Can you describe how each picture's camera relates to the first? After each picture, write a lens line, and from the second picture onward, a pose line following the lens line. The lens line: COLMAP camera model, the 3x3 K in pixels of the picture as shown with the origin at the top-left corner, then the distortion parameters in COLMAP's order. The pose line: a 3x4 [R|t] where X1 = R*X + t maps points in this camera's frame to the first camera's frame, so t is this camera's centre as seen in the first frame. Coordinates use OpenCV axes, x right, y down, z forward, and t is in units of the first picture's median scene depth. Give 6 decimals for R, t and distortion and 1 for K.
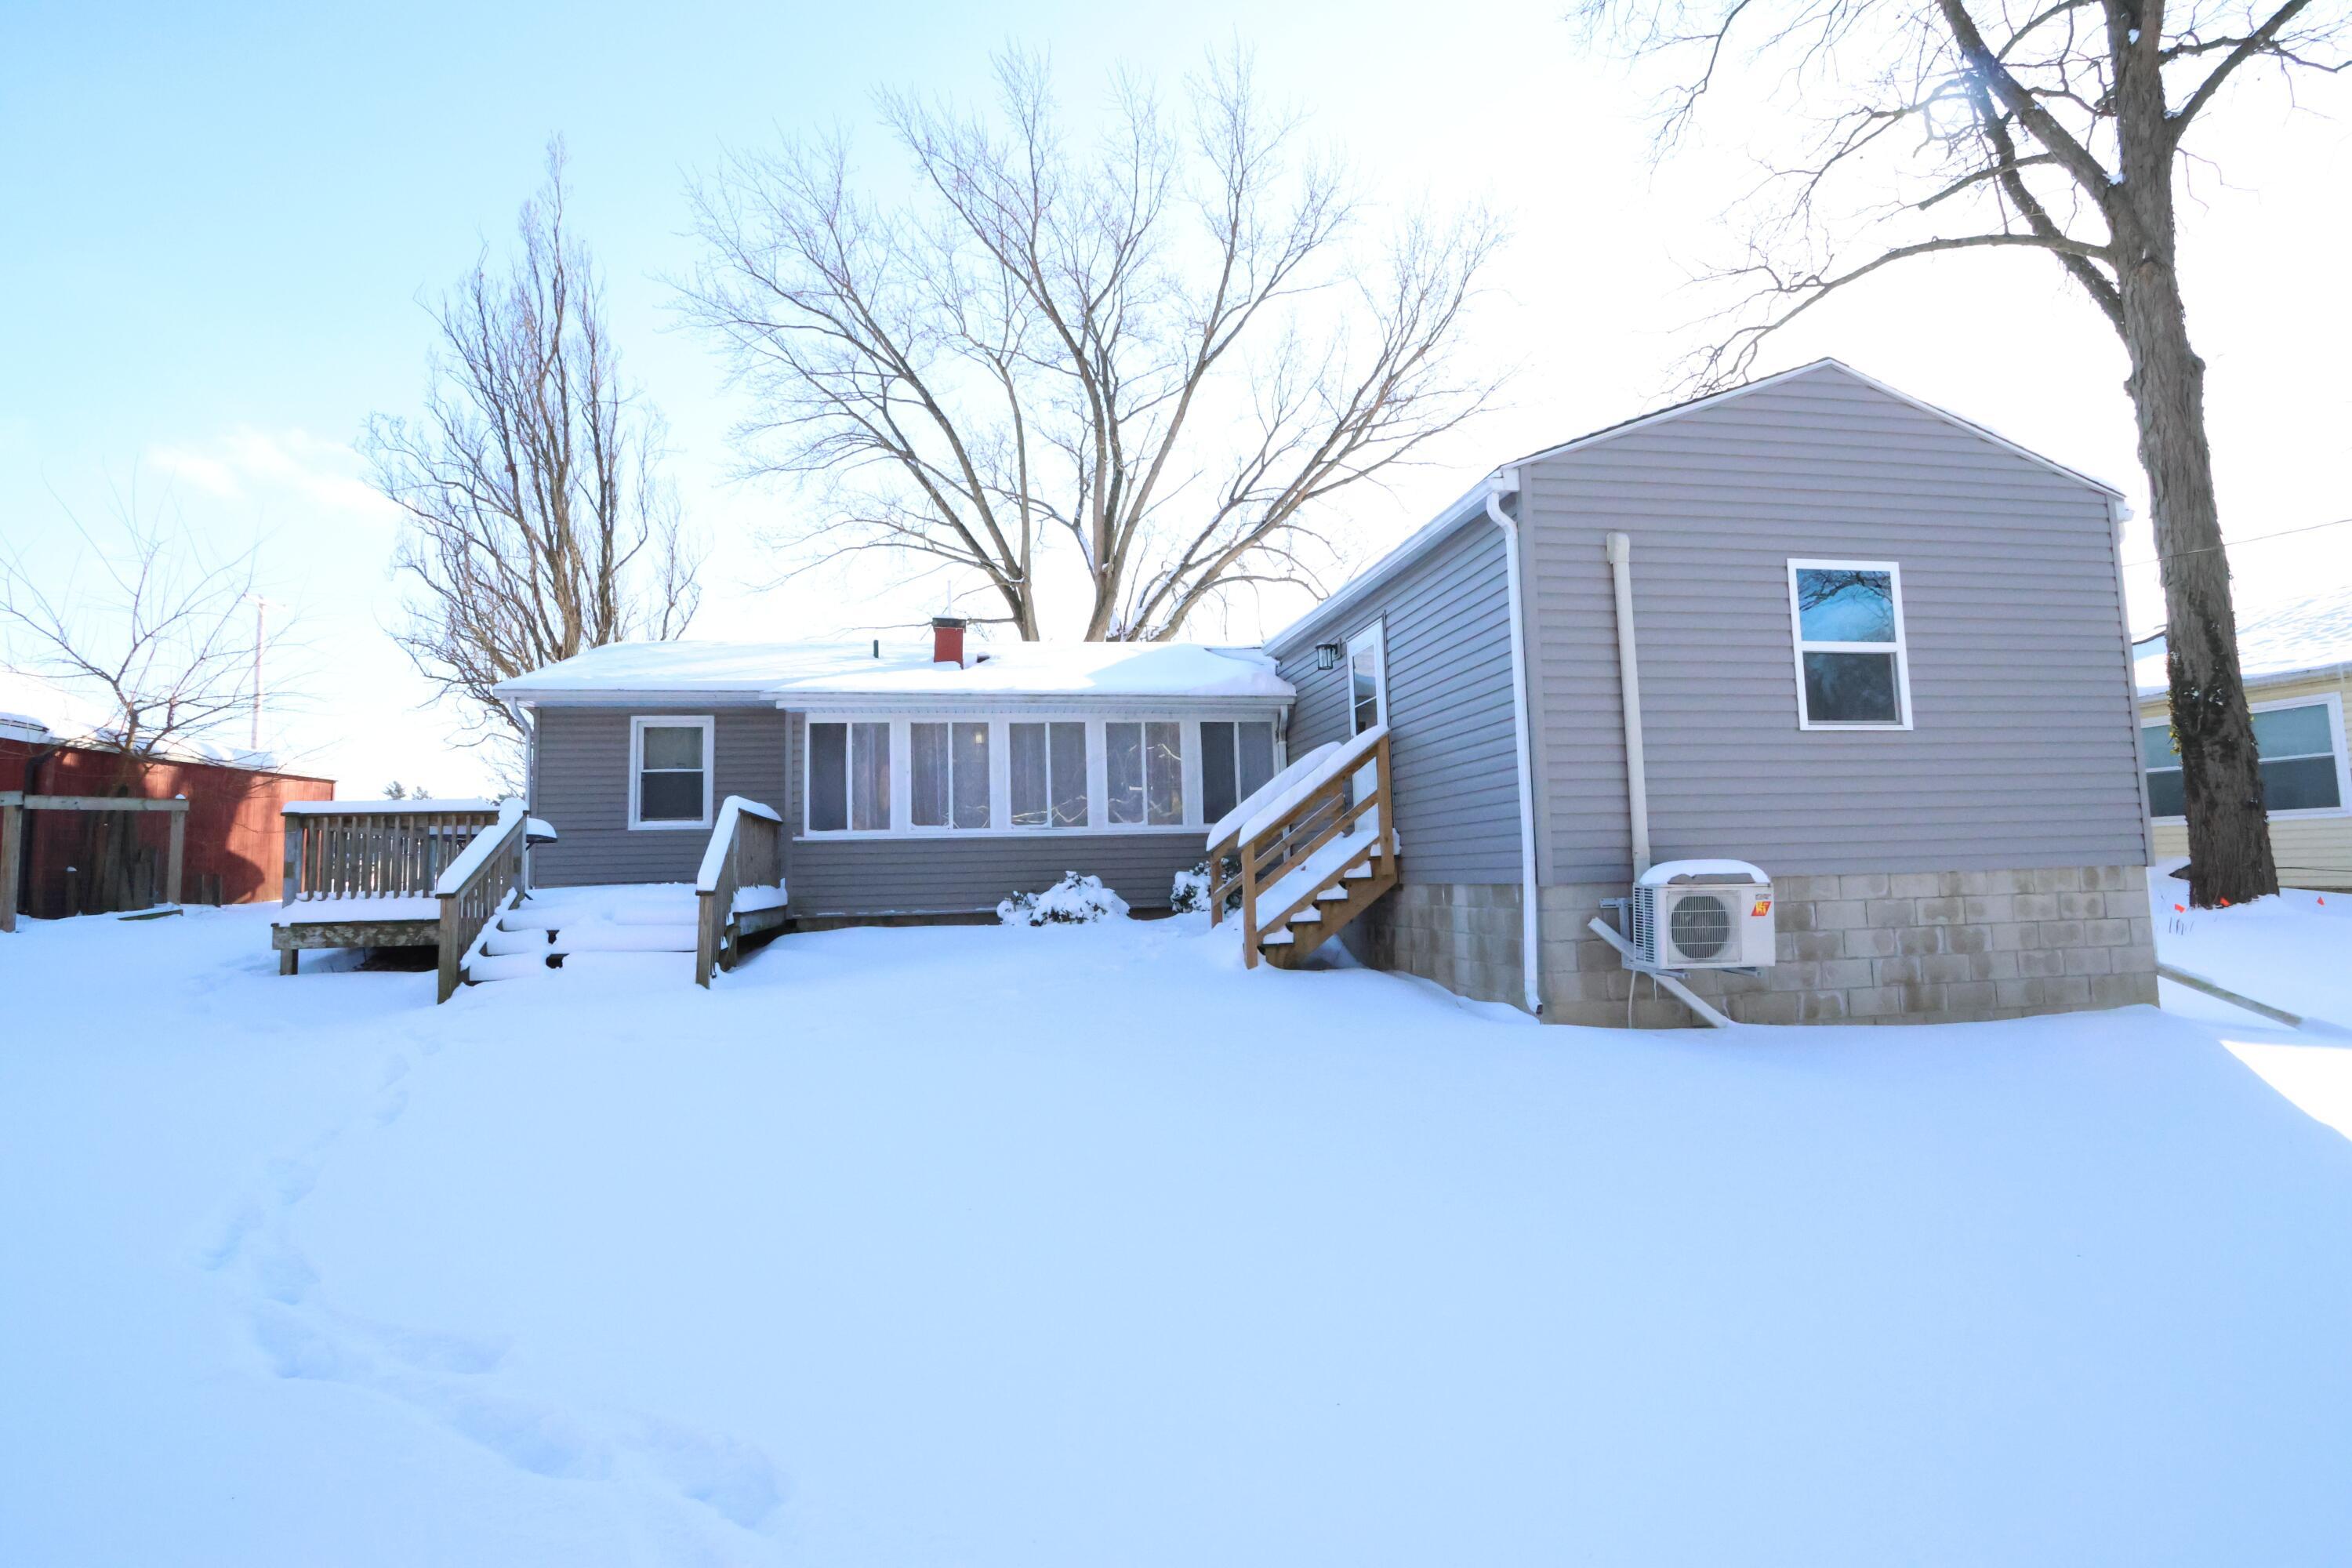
lens RADIAL K [[1084.0, 0, 1180.5], [0, 1084.0, 782.5], [0, 0, 1]] dist [-0.018679, 0.002105]
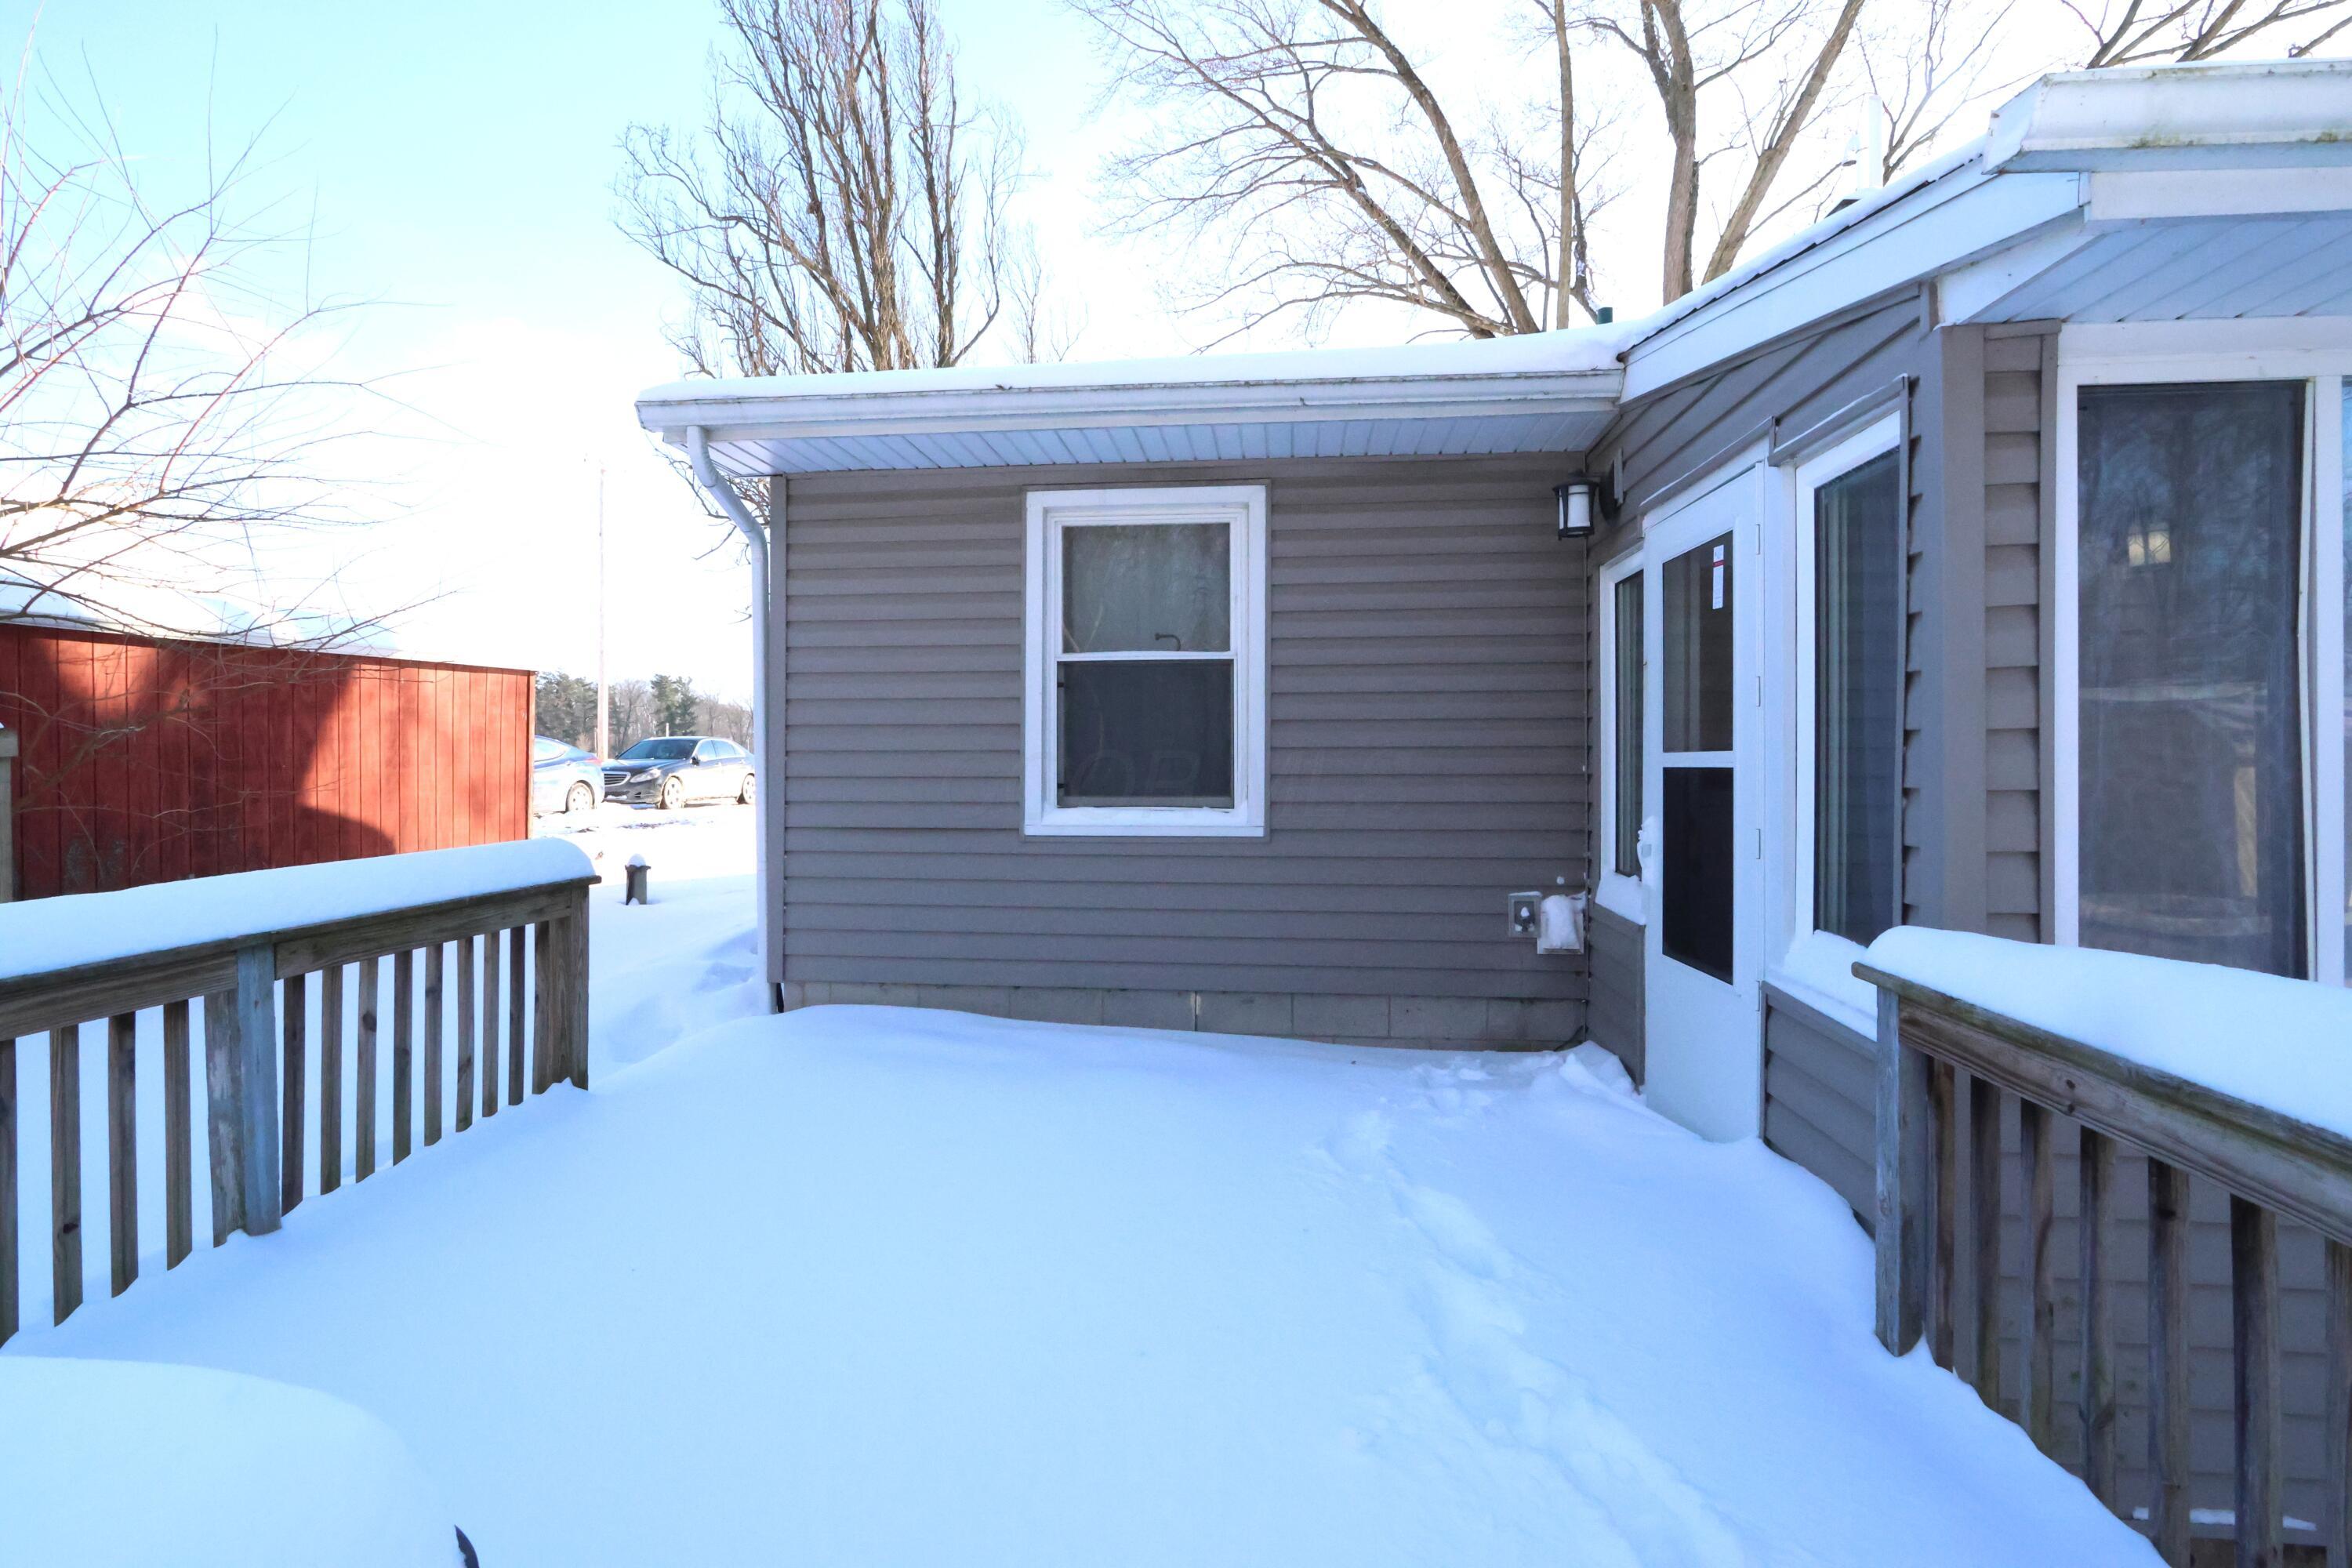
lens RADIAL K [[1084.0, 0, 1171.2], [0, 1084.0, 770.4], [0, 0, 1]] dist [-0.018679, 0.002105]
pose [[0.959844, 0.031991, -0.278705, -0.204634], [-0.004890, 0.995234, 0.097397, -0.004771], [0.280492, -0.092123, 0.955425, 0.377967]]
